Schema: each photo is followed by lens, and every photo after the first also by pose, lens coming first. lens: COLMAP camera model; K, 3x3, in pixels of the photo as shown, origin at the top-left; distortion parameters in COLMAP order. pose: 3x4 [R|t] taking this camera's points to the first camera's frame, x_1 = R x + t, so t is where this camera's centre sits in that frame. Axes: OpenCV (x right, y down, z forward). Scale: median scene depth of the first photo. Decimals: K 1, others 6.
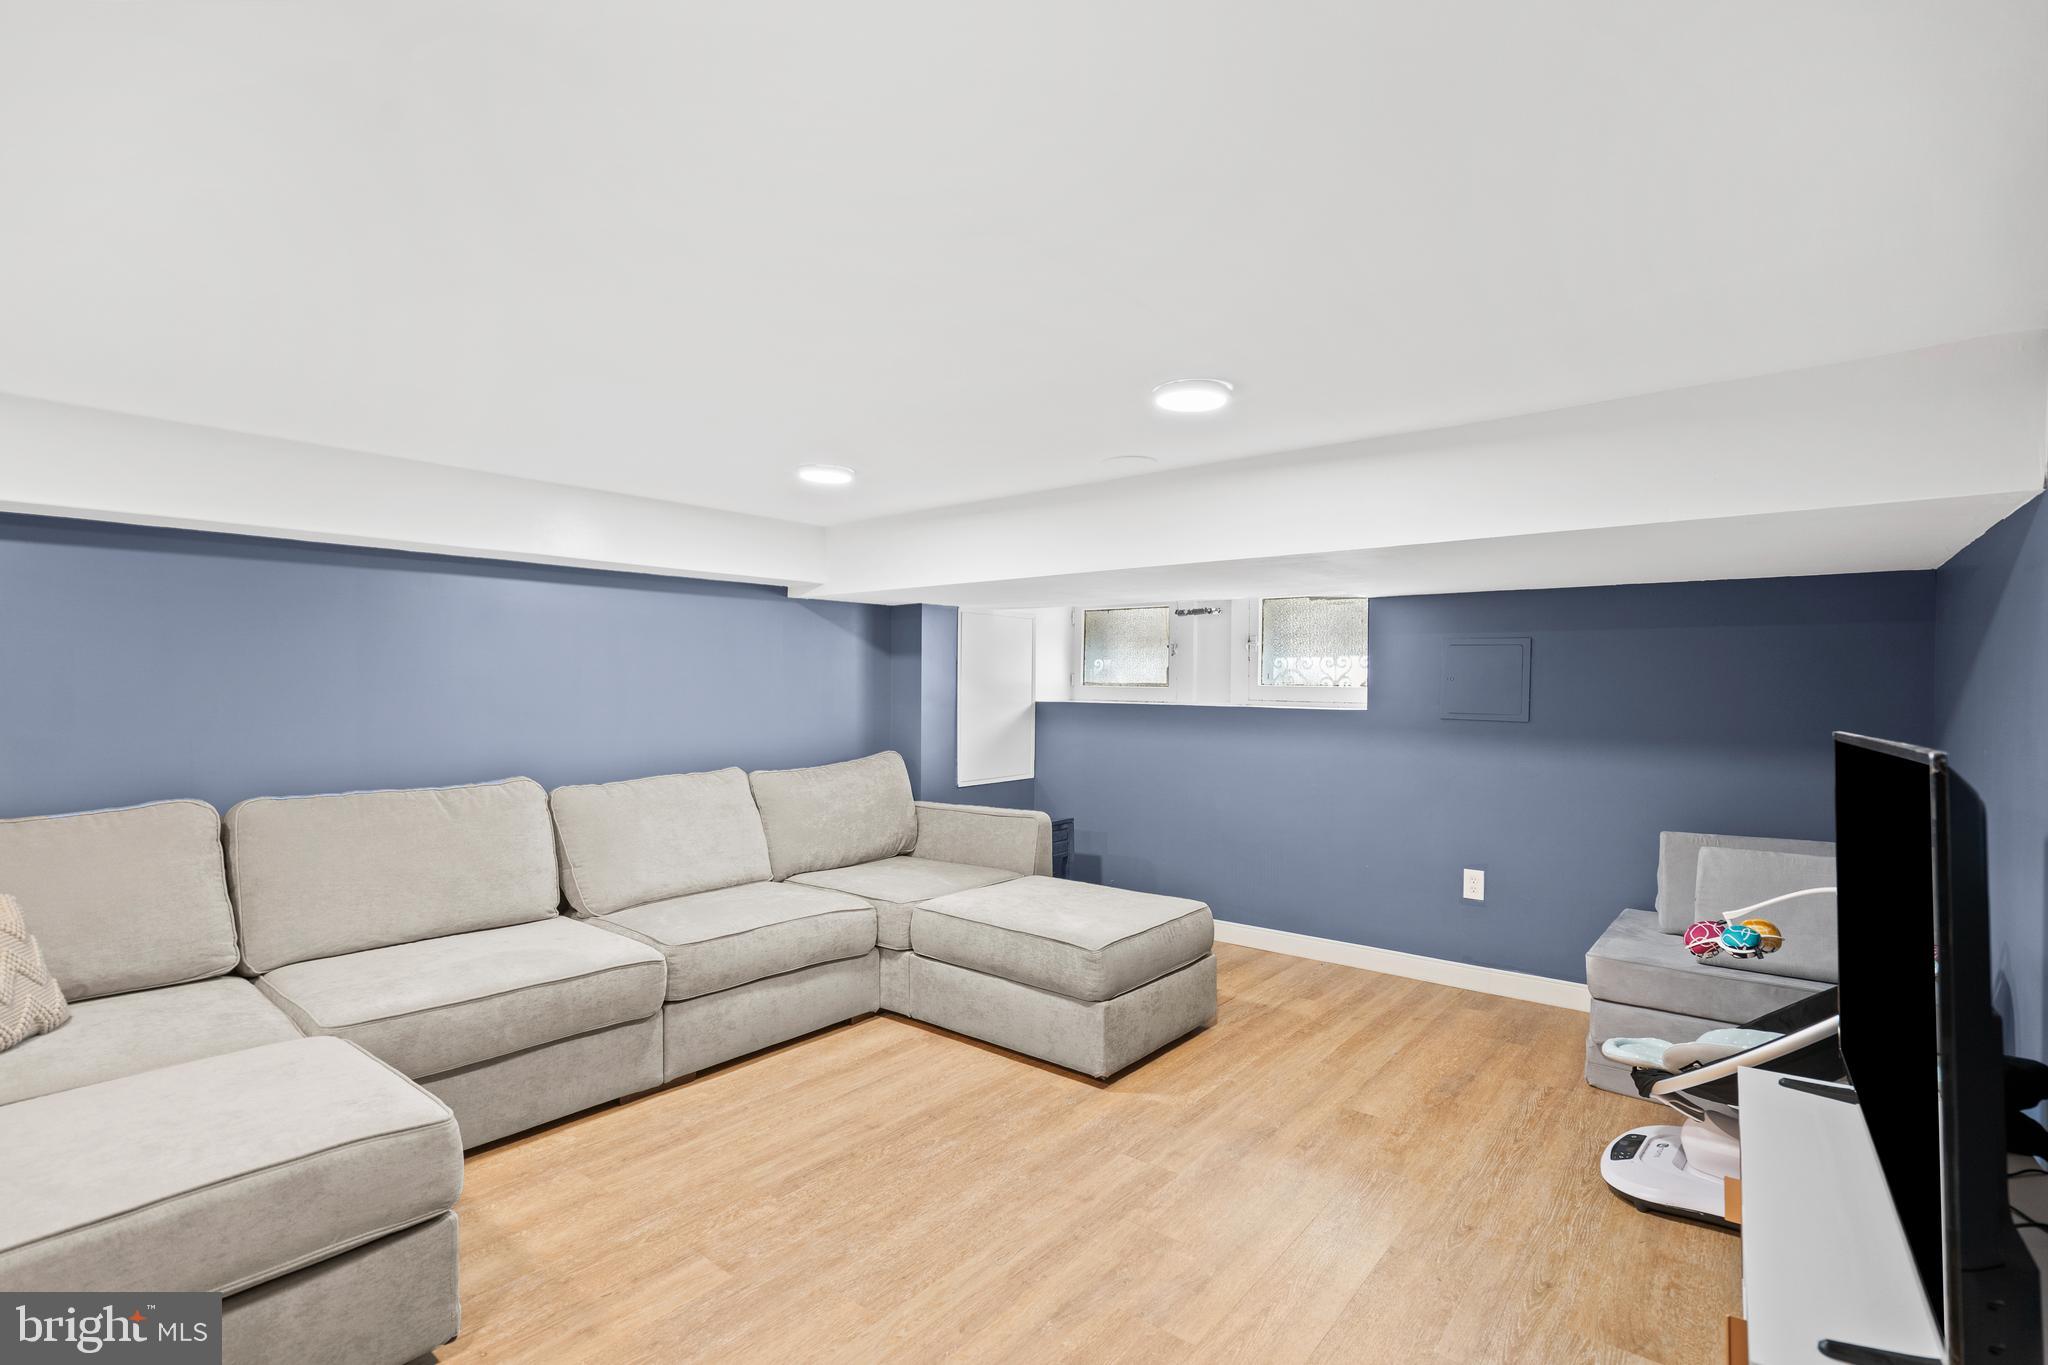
lens RADIAL K [[924.1, 0, 1036.5], [0, 924.1, 686.0], [0, 0, 1]] dist [-0.002917, 0.000493]
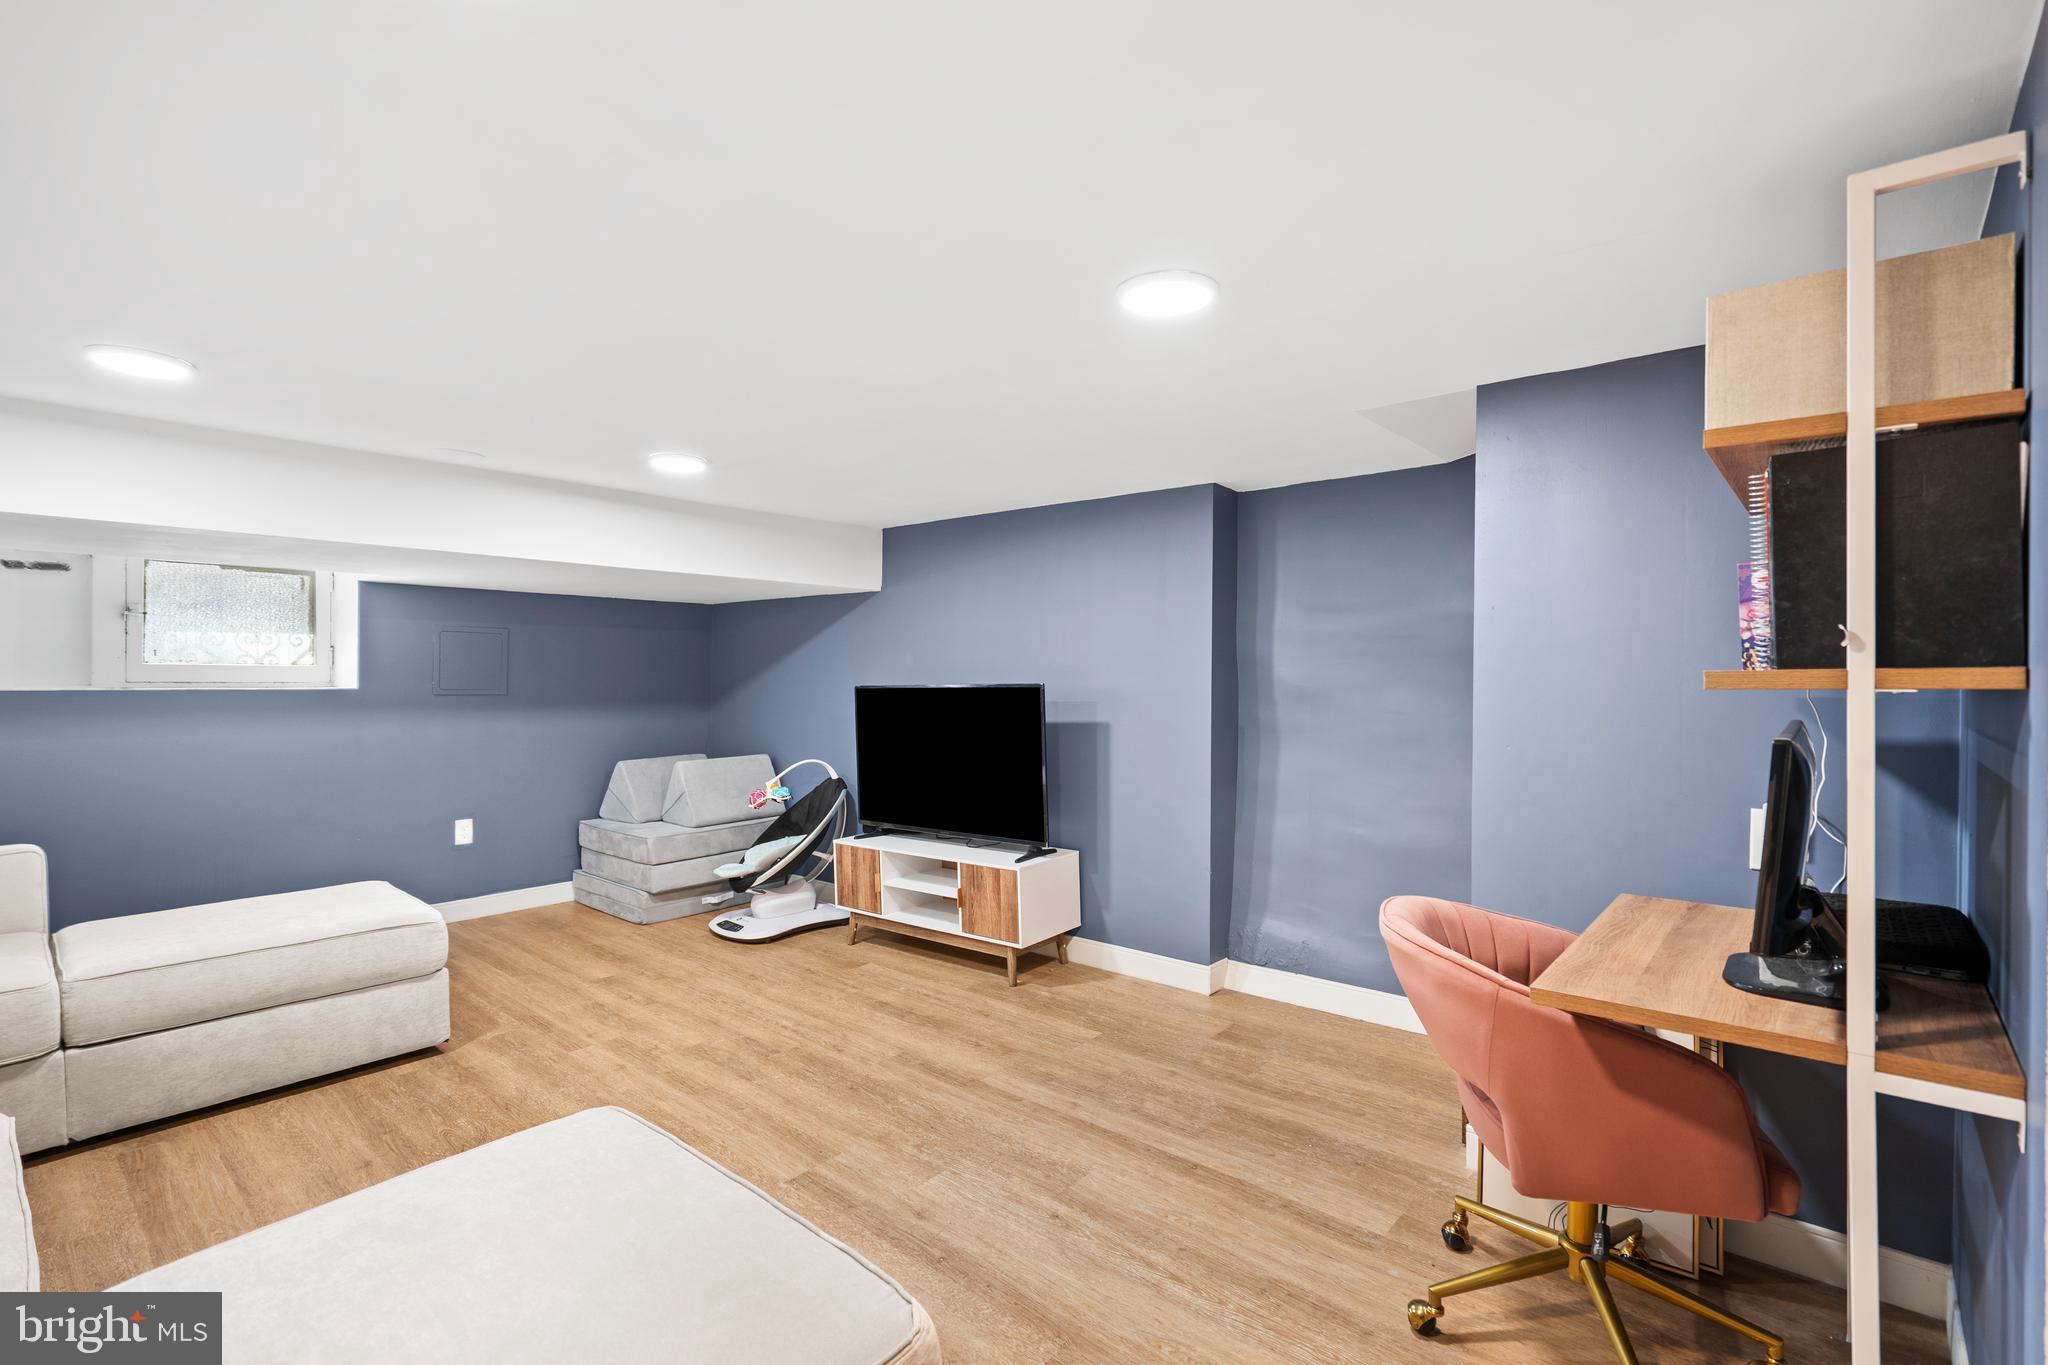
lens RADIAL K [[924.1, 0, 1019.6], [0, 924.1, 672.9], [0, 0, 1]] dist [-0.002917, 0.000493]
pose [[0.043086, -0.003441, 0.999065, -0.960197], [-0.004254, 0.999984, 0.003628, 0.002908], [-0.999062, -0.004406, 0.043070, 0.319450]]
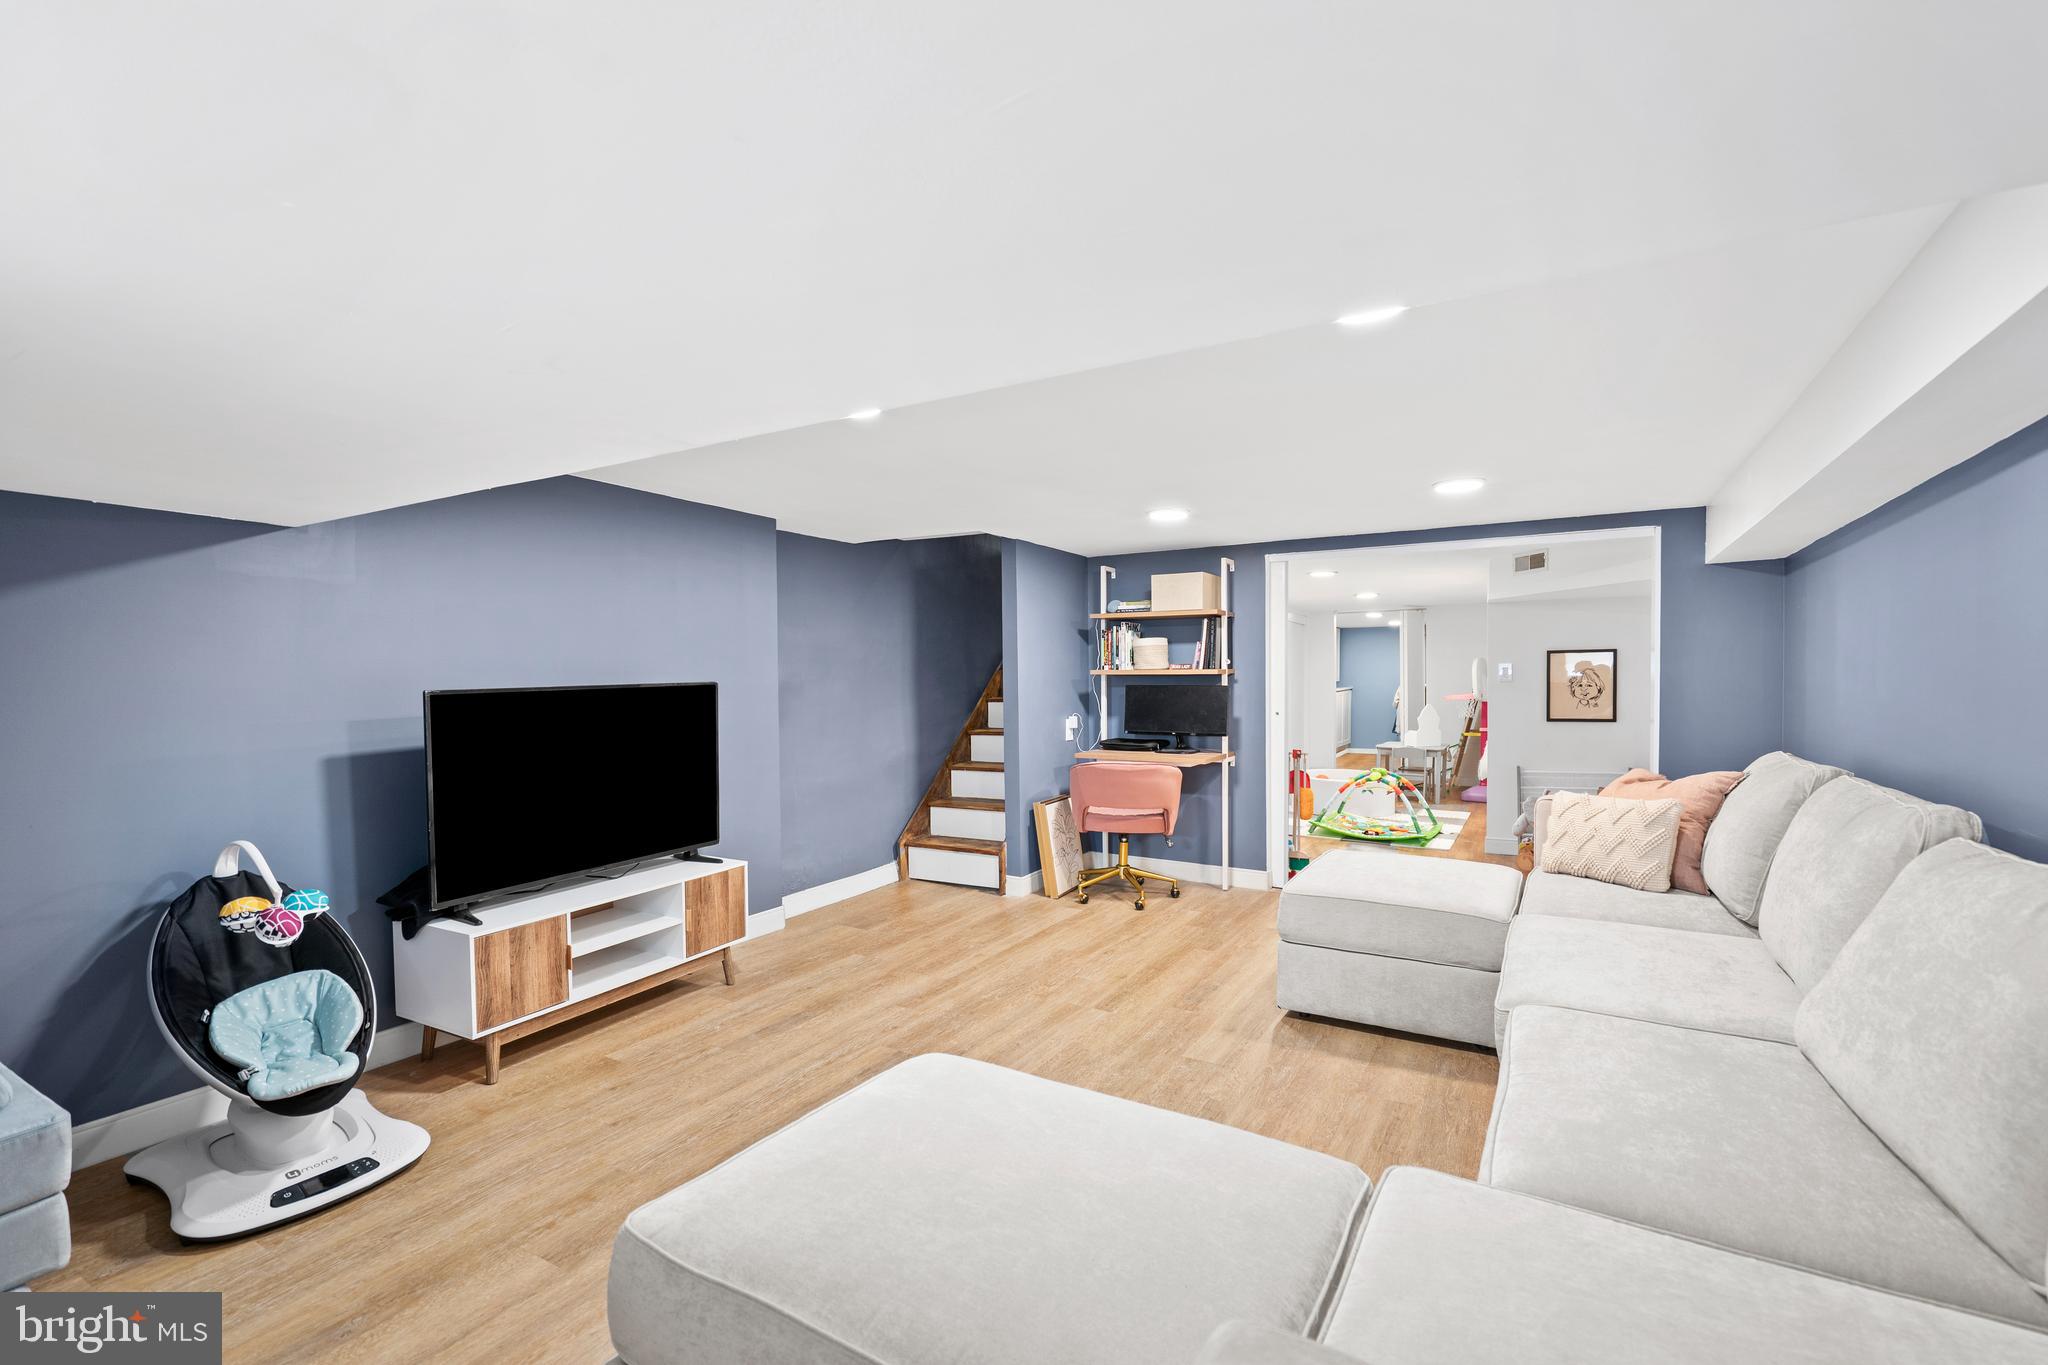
lens RADIAL K [[924.1, 0, 1015.0], [0, 924.1, 688.8], [0, 0, 1]] dist [-0.002917, 0.000493]
pose [[-0.990861, 0.004391, -0.134816, 0.094843], [0.003323, 0.999961, 0.008146, 0.024467], [0.134847, 0.007624, -0.990837, 1.688133]]
